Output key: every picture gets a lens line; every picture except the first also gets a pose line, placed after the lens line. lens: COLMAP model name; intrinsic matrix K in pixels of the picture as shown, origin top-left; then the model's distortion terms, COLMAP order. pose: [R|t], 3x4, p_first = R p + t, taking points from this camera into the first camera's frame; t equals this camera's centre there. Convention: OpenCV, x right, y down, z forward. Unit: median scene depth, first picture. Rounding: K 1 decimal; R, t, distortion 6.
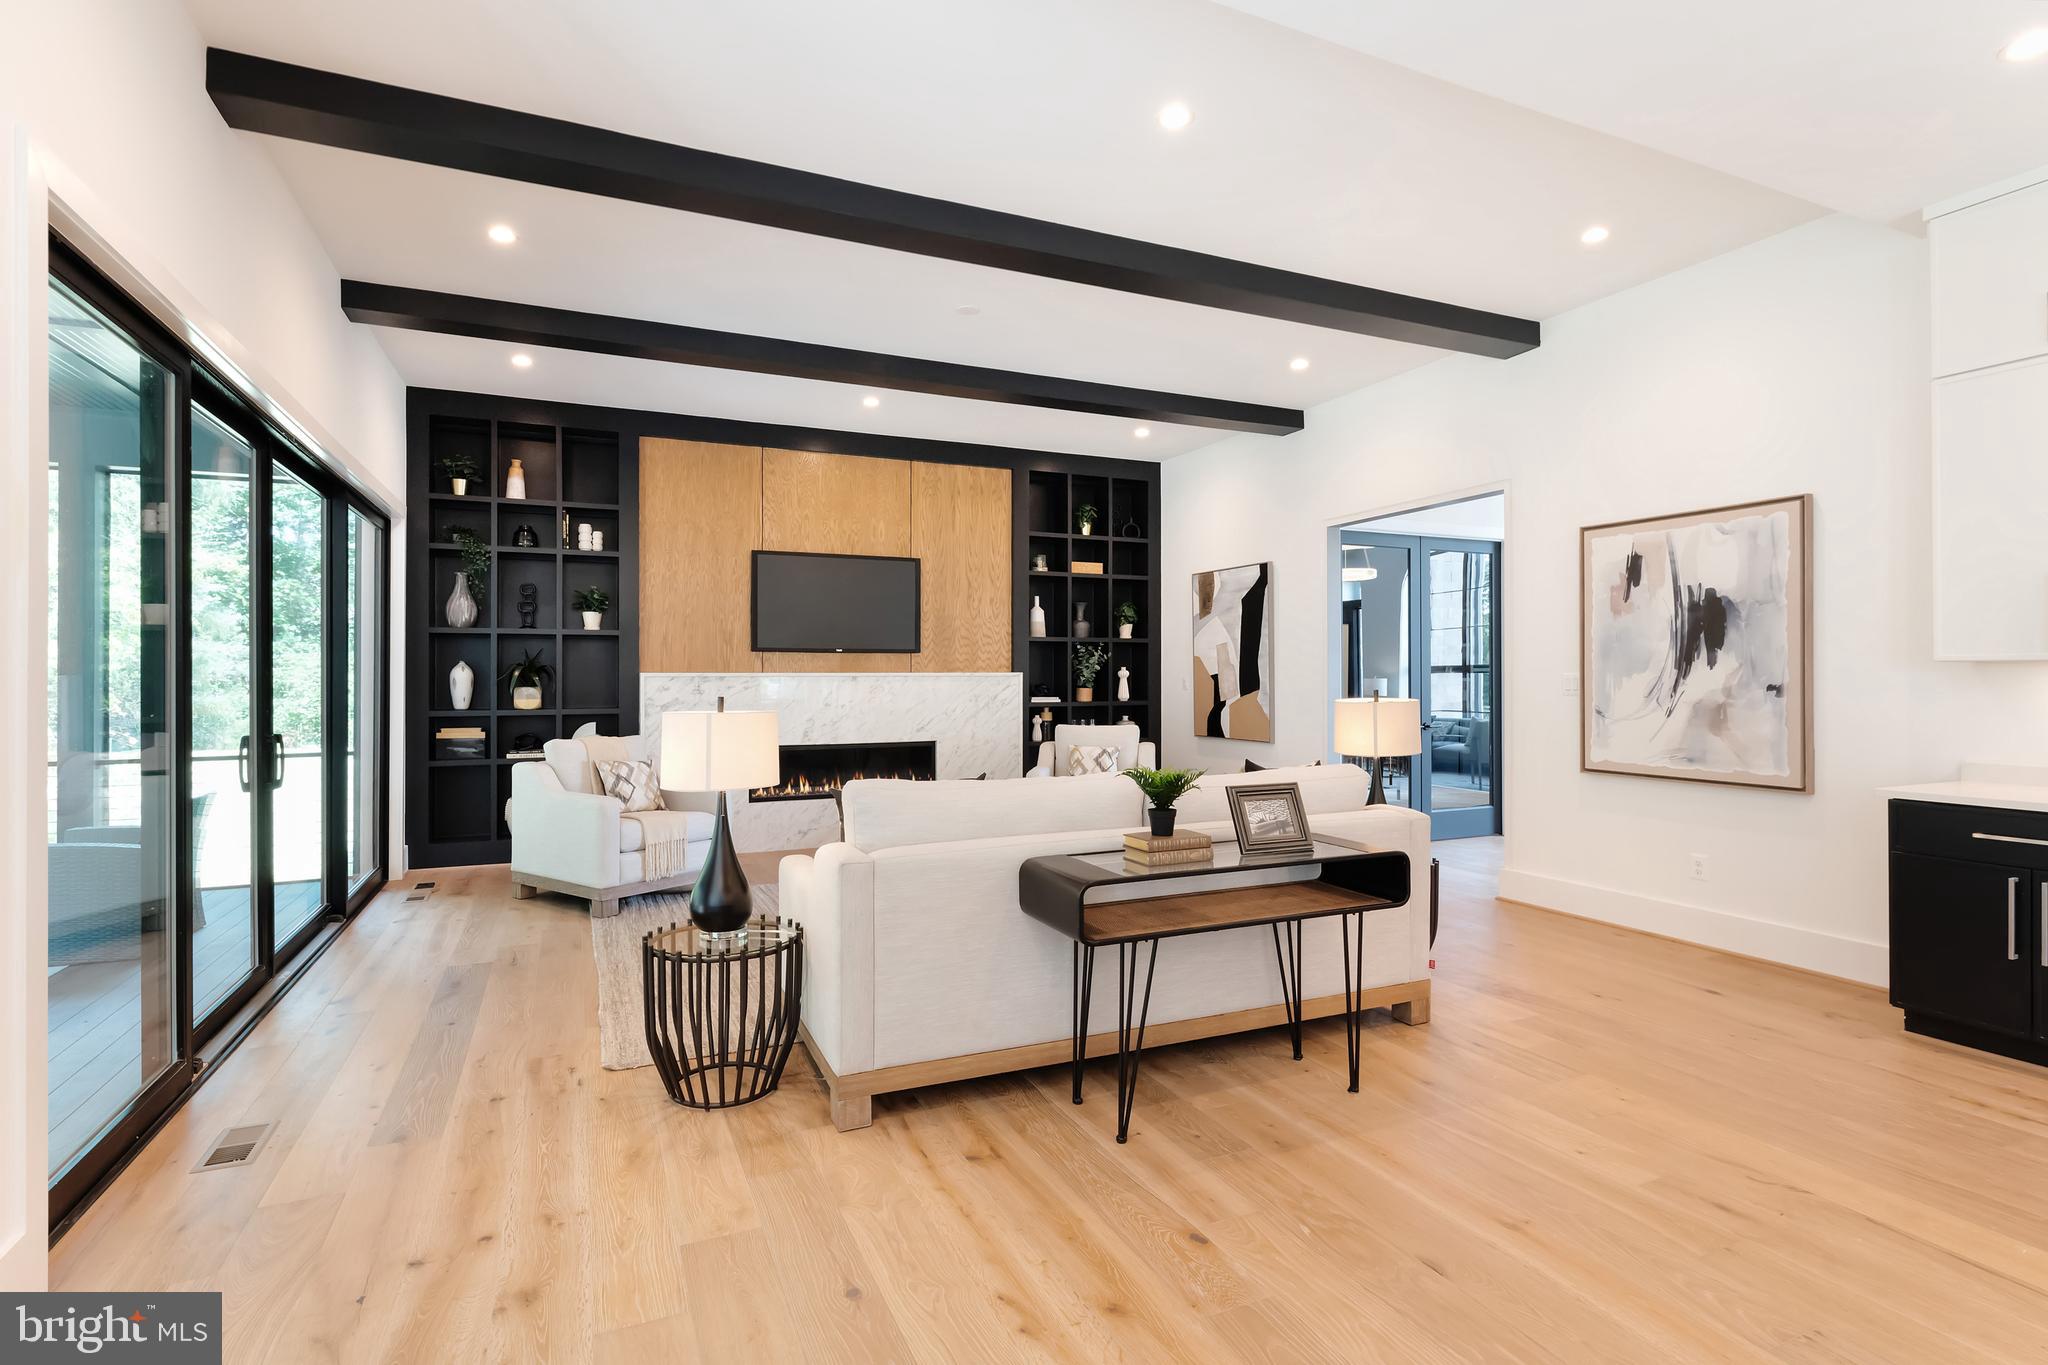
lens RADIAL K [[986.6, 0, 1024.0], [0, 986.6, 682.5], [0, 0, 1]] dist [0.000727, -0.000114]
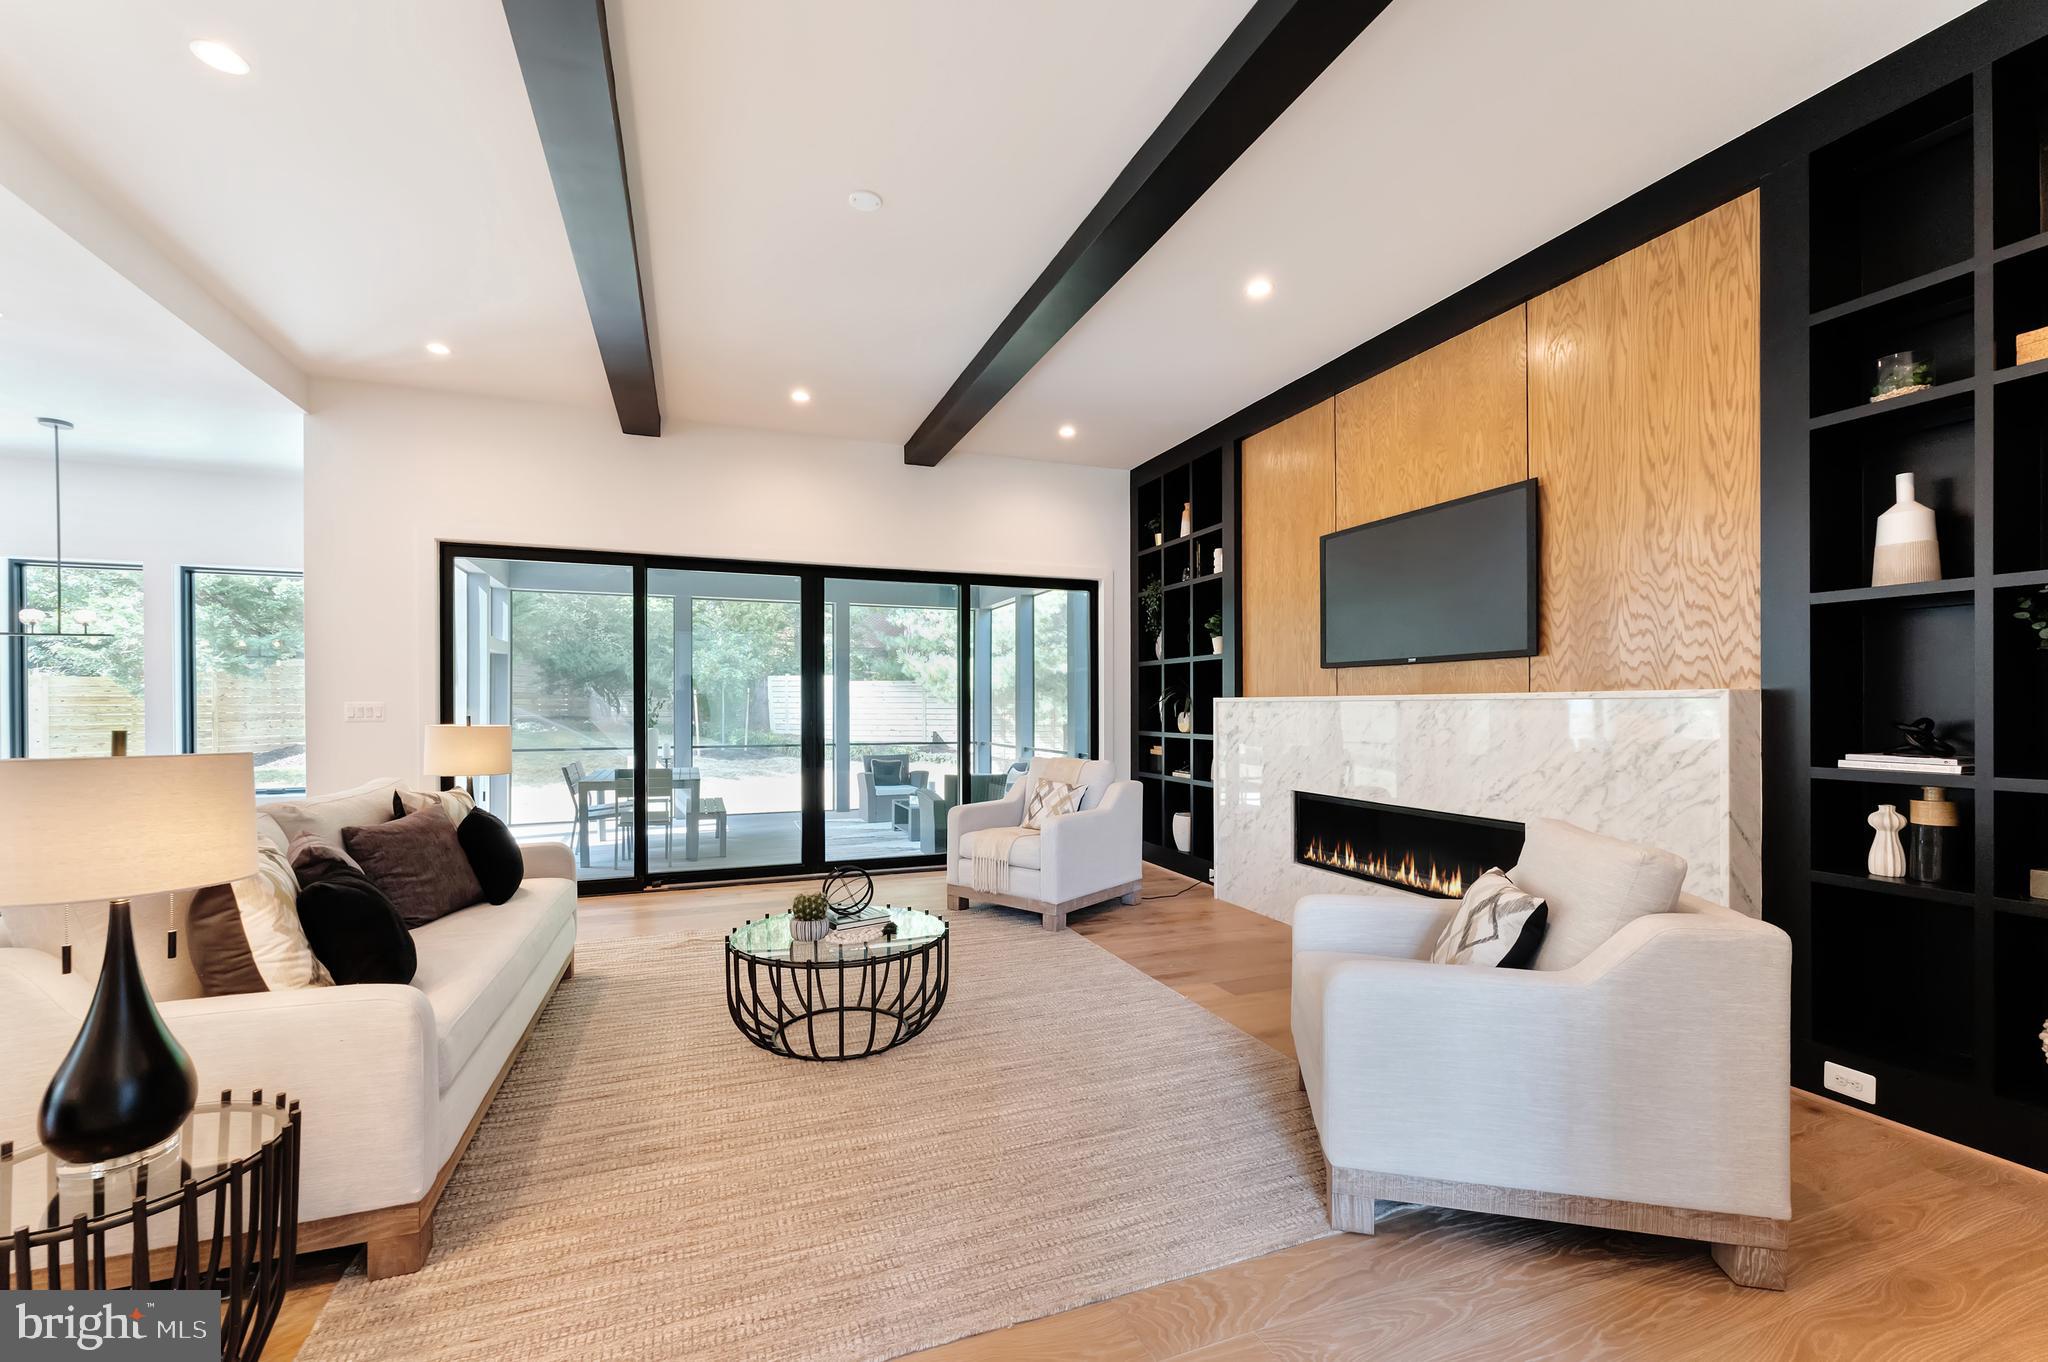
lens RADIAL K [[845.3, 0, 1014.0], [0, 845.3, 705.3], [0, 0, 1]] dist [-0.000213, 0.000141]
pose [[-0.075007, 0.001383, -0.997182, 0.392379], [-0.003755, 0.999992, 0.001669, -0.003228], [0.997176, 0.003870, -0.075001, 0.804062]]
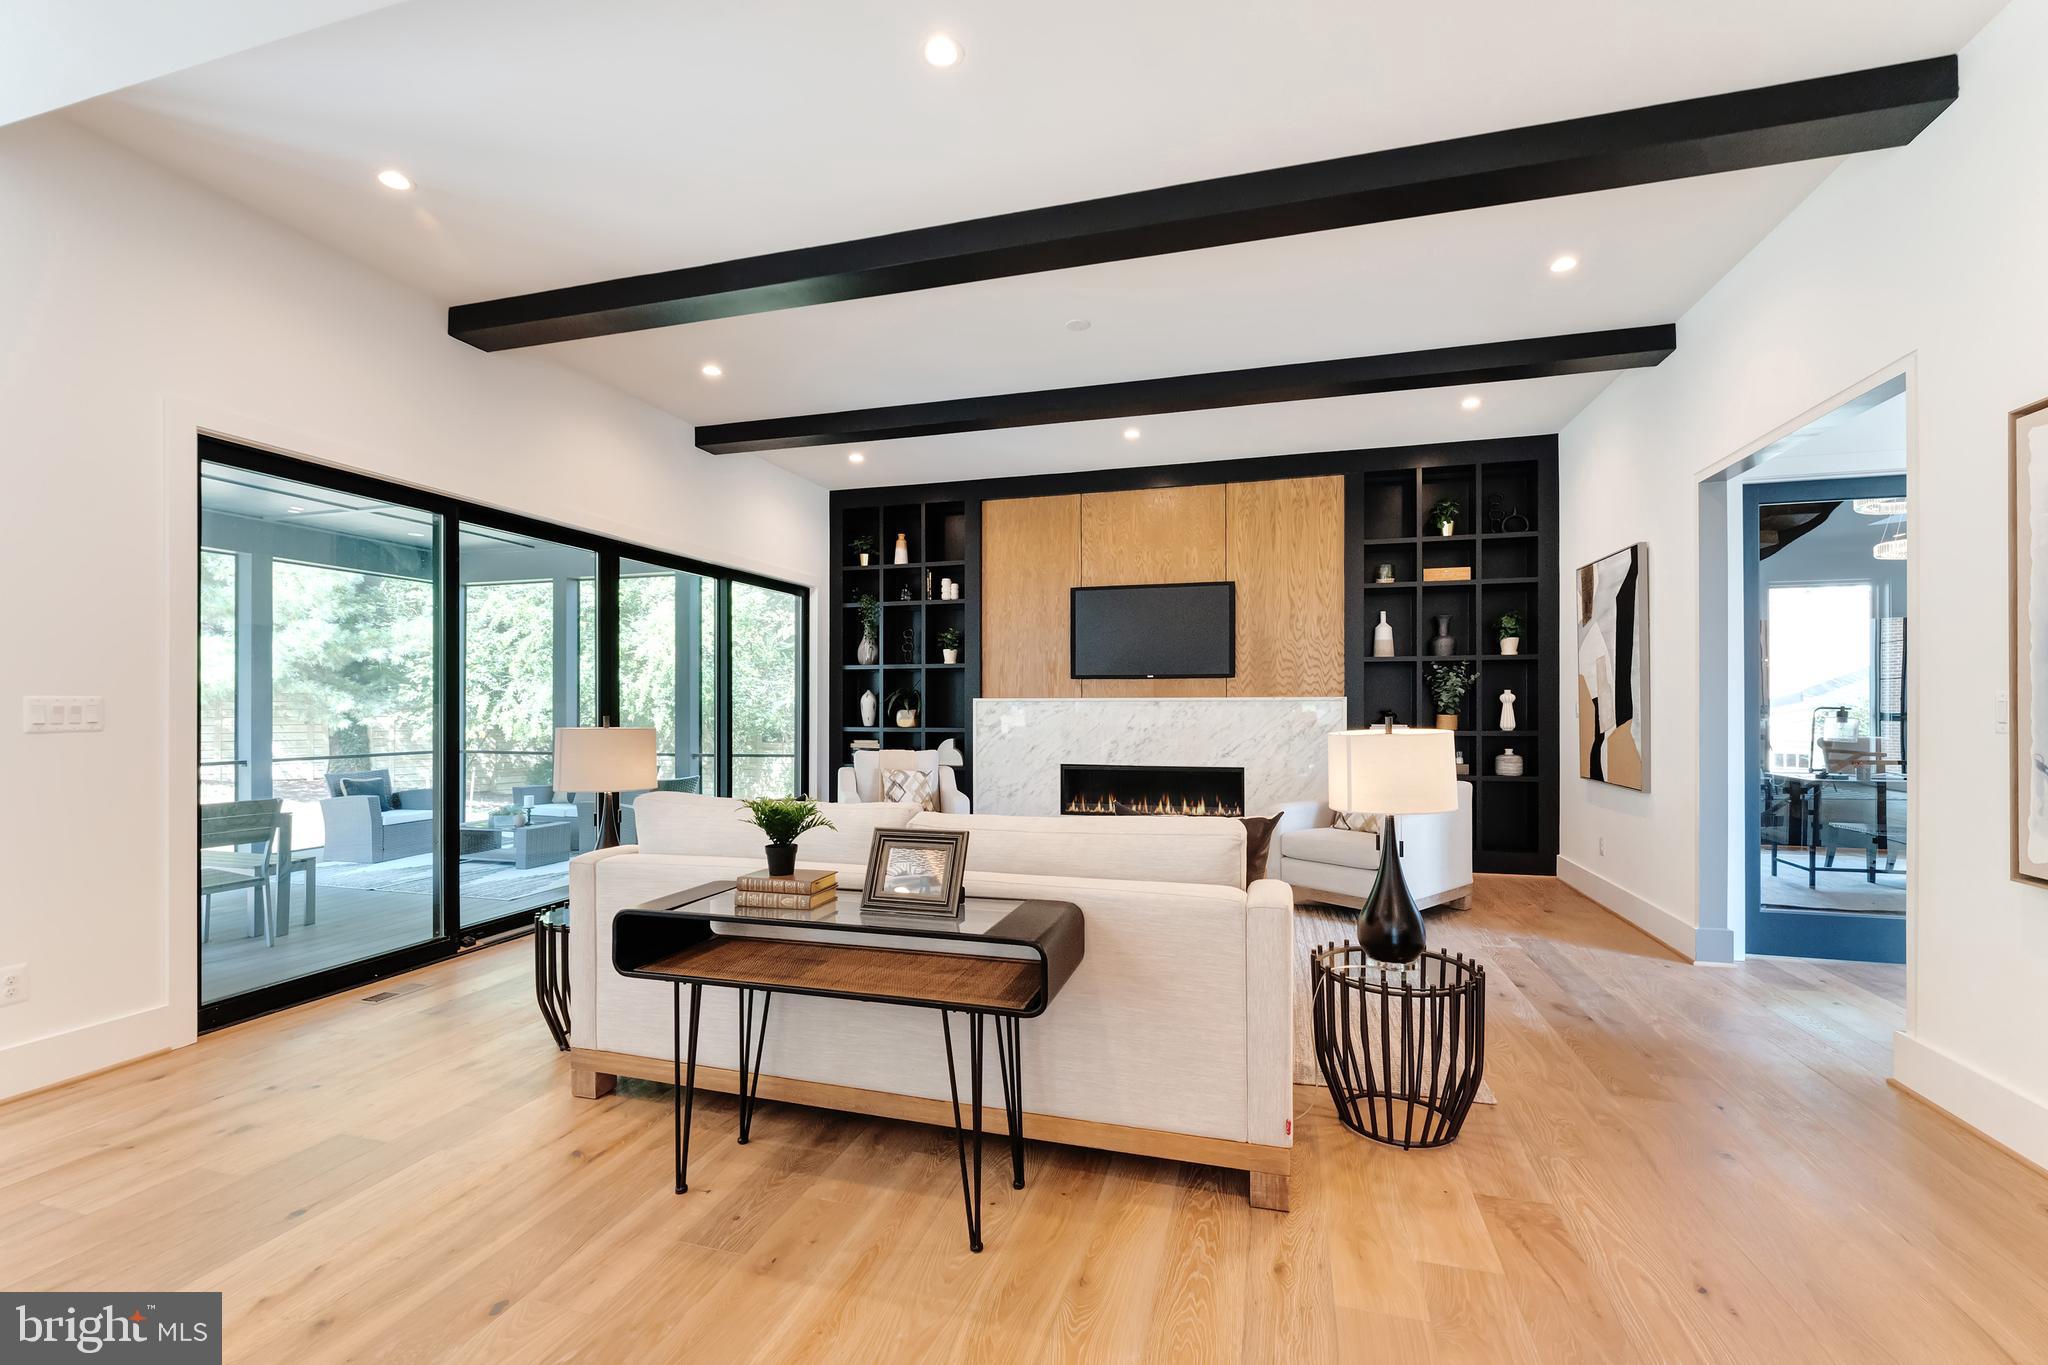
lens RADIAL K [[878.3, 0, 1020.8], [0, 878.3, 711.5], [0, 0, 1]] dist [-0.001991, -0.000124]
pose [[0.757963, 0.005682, -0.652272, 0.324479], [-0.003501, 0.999983, 0.004643, 0.000759], [0.652288, -0.001235, 0.757970, 0.210926]]
